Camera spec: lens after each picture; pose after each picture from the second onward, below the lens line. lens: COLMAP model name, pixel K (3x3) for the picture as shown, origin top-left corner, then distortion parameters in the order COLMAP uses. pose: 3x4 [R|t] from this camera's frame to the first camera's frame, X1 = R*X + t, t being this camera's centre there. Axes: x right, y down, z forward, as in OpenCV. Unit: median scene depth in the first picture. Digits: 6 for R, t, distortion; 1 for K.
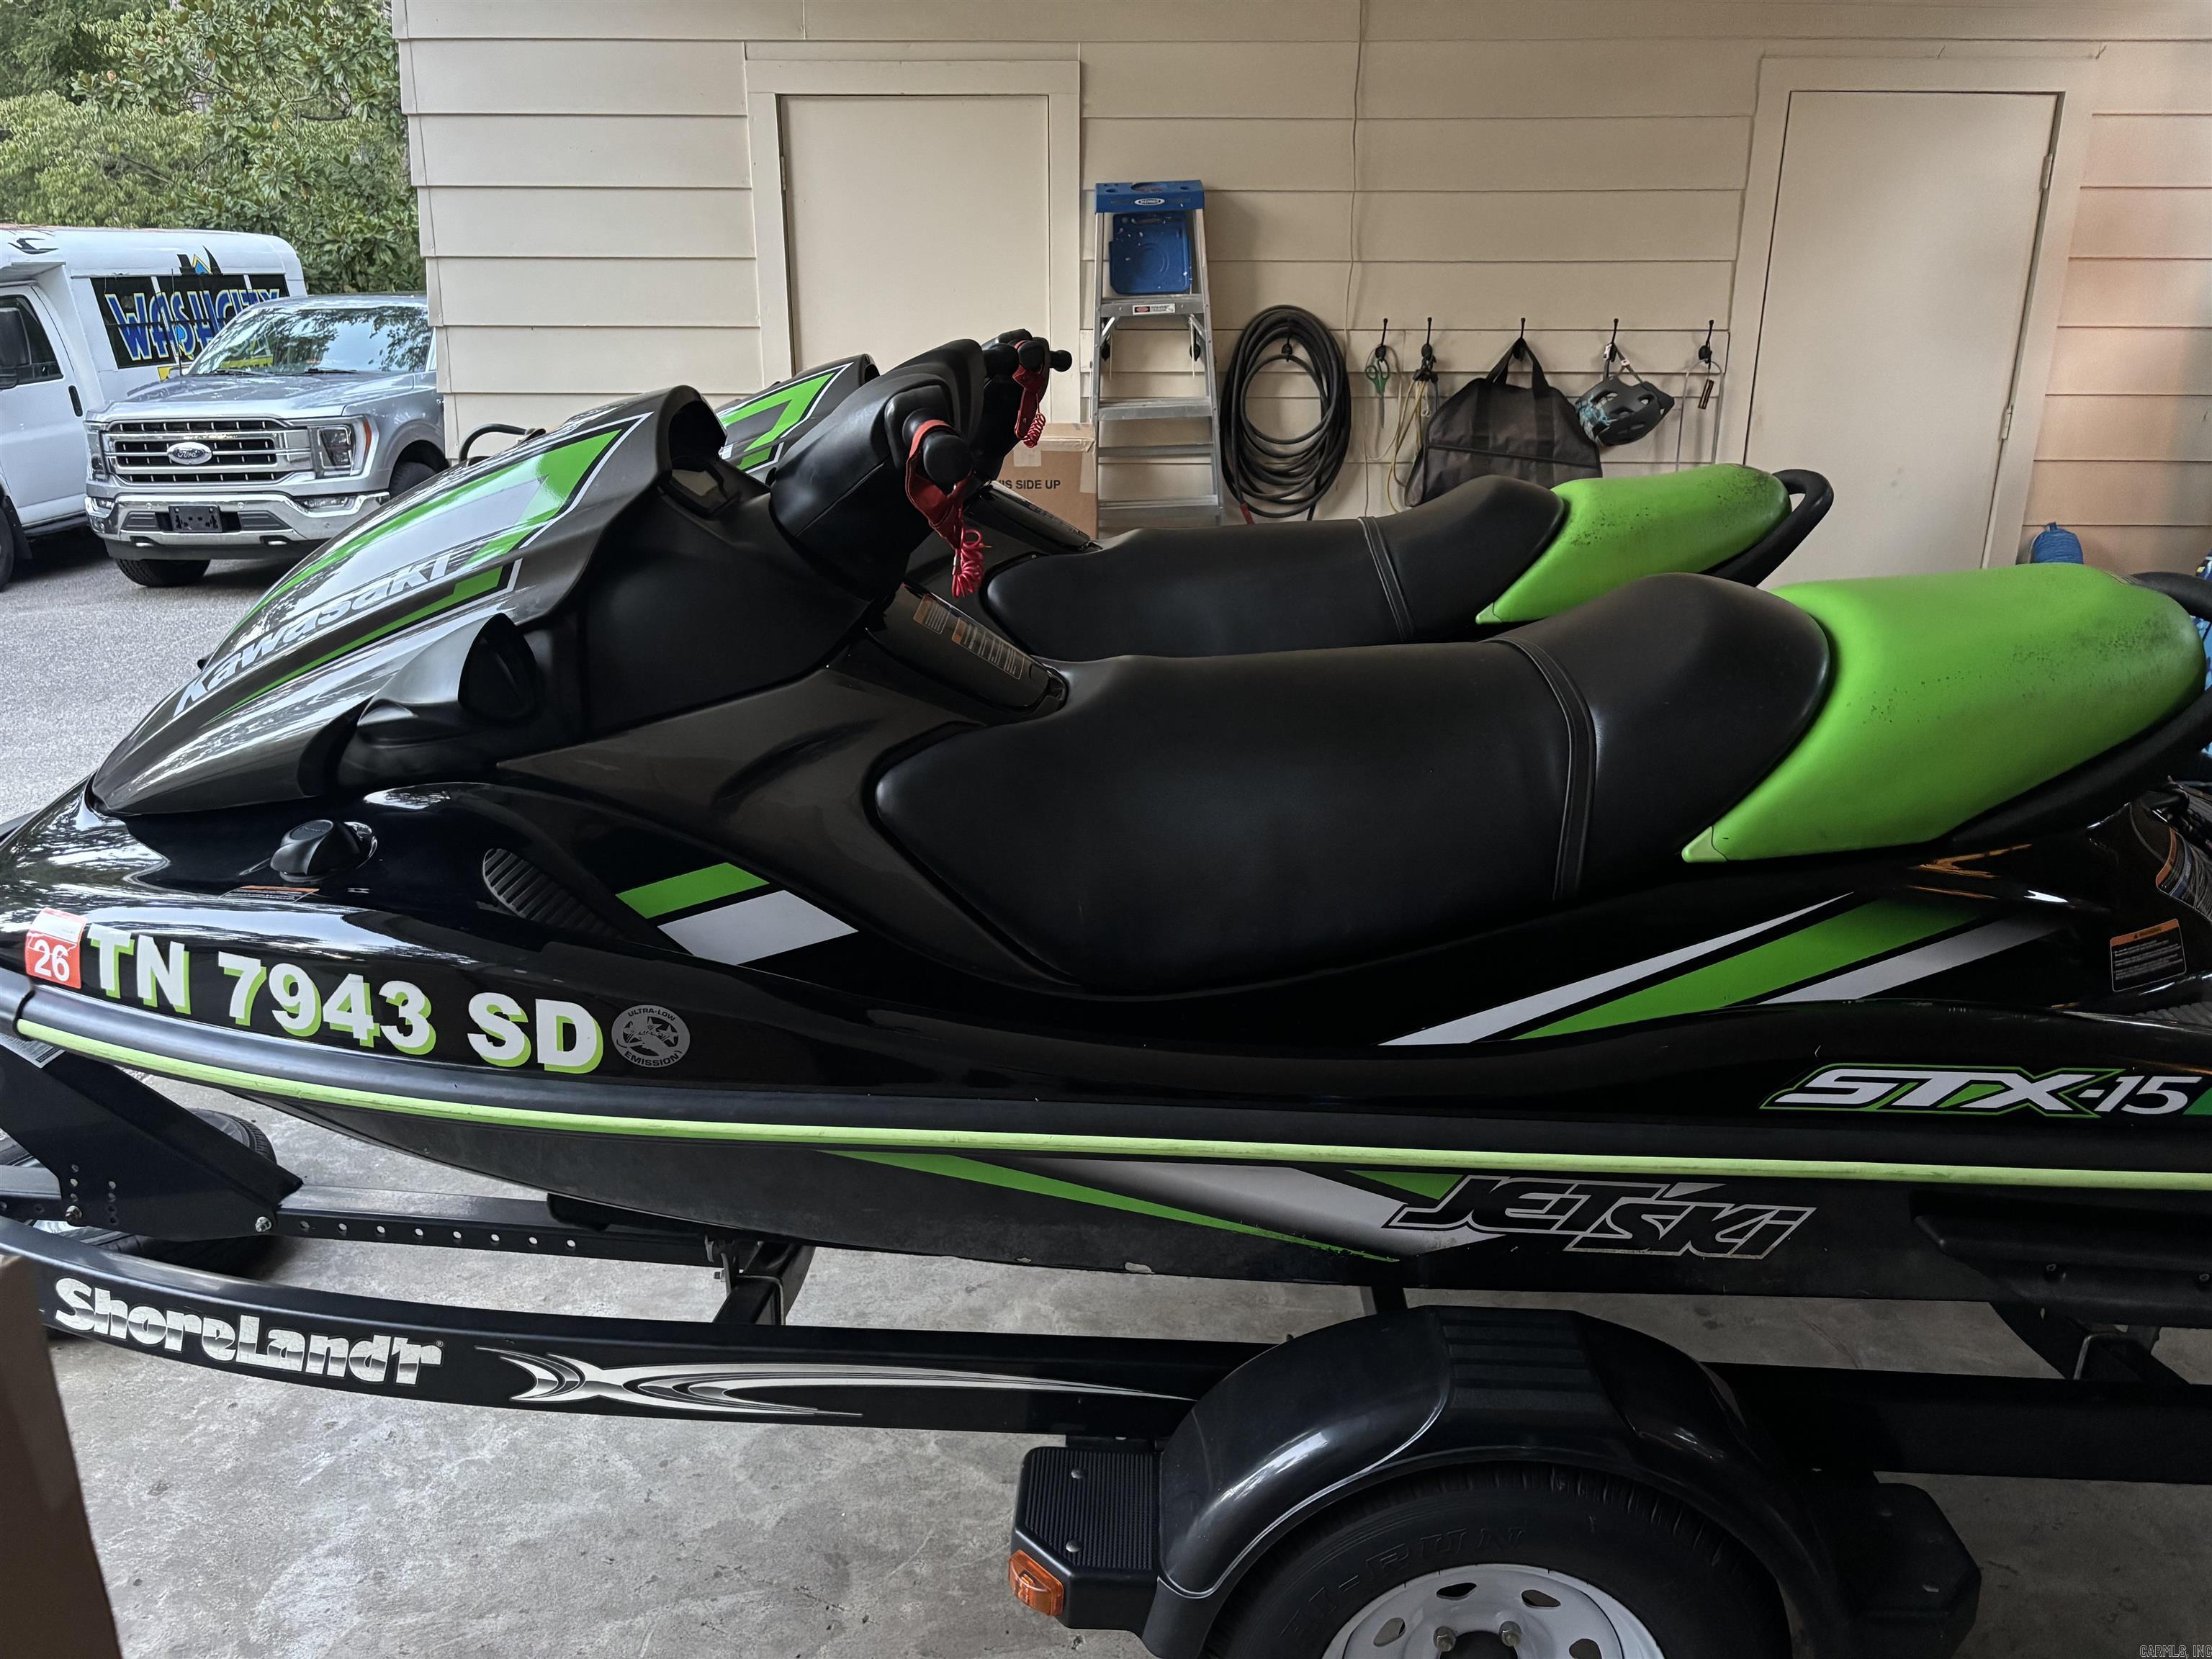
lens RADIAL K [[1681.3, 0, 1102.6], [0, 1681.3, 827.7], [0, 0, 1]] dist [0.012902, -0.008164]
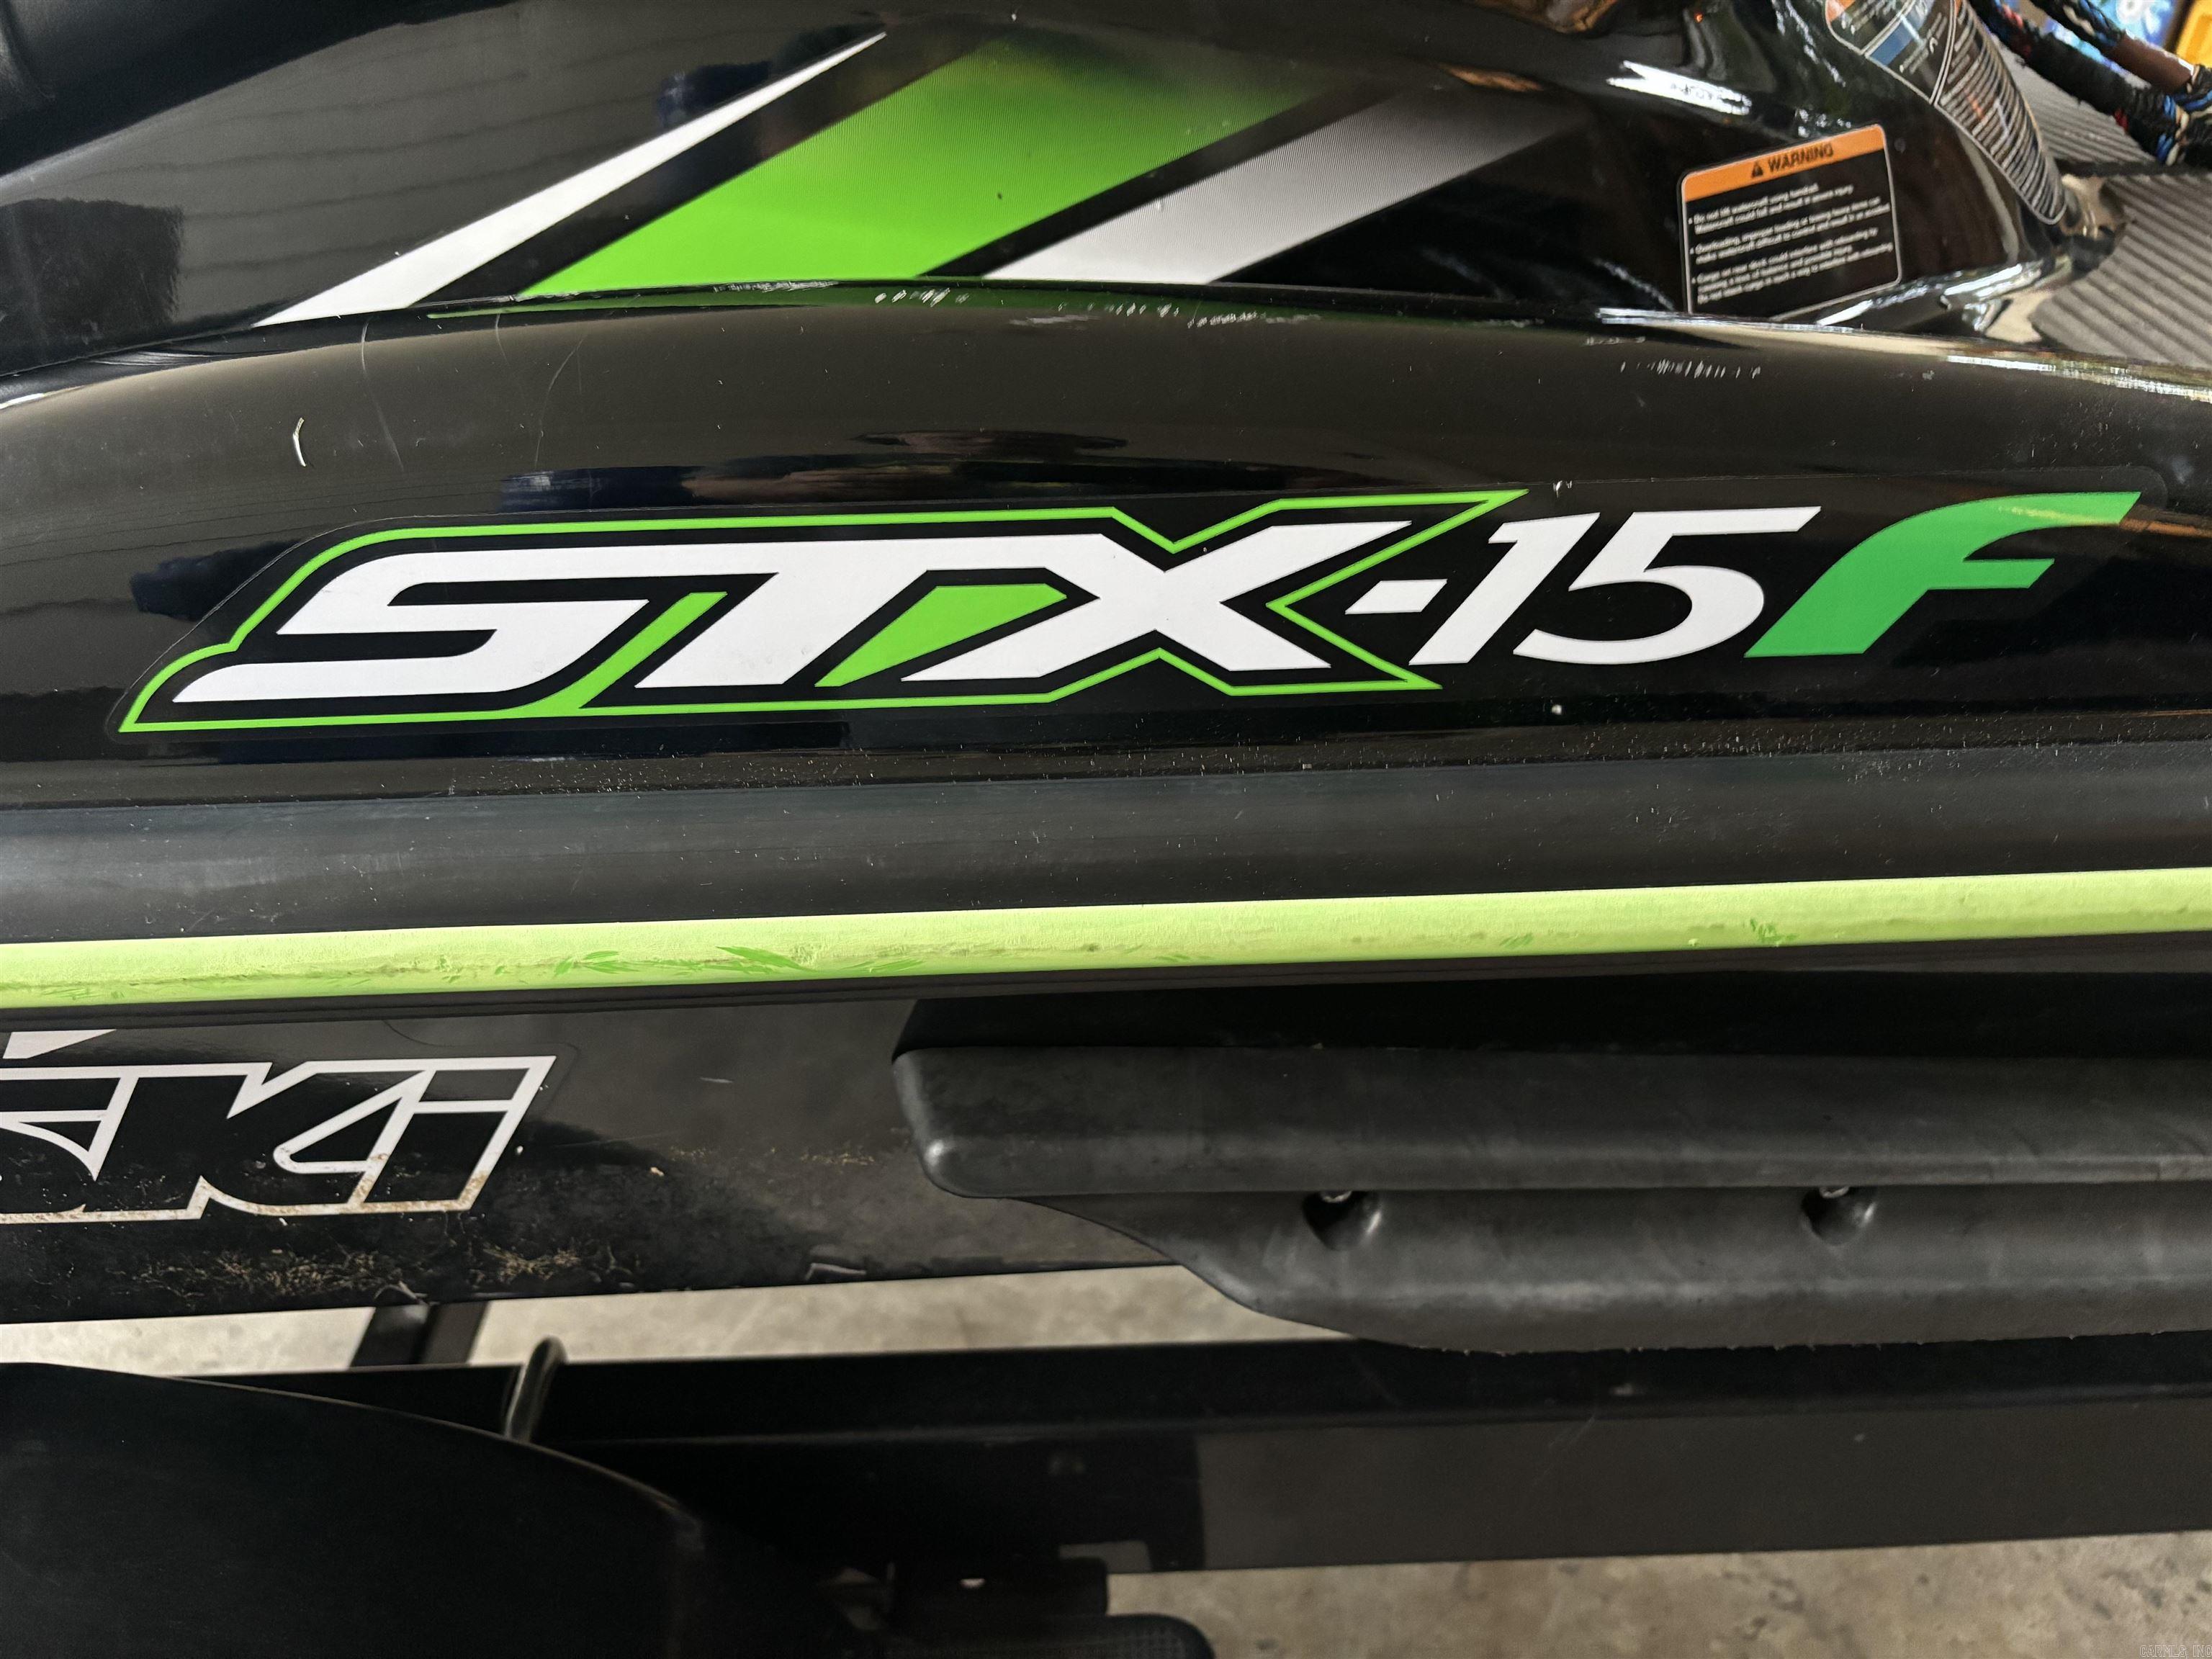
lens RADIAL K [[1681.3, 0, 1105.6], [0, 1681.3, 832.0], [0, 0, 1]] dist [0.012902, -0.008164]
pose [[0.996979, -0.062105, 0.046643, 0.523519], [0.051068, 0.976622, 0.208811, 0.135837], [-0.058521, -0.205798, 0.976843, 0.739918]]
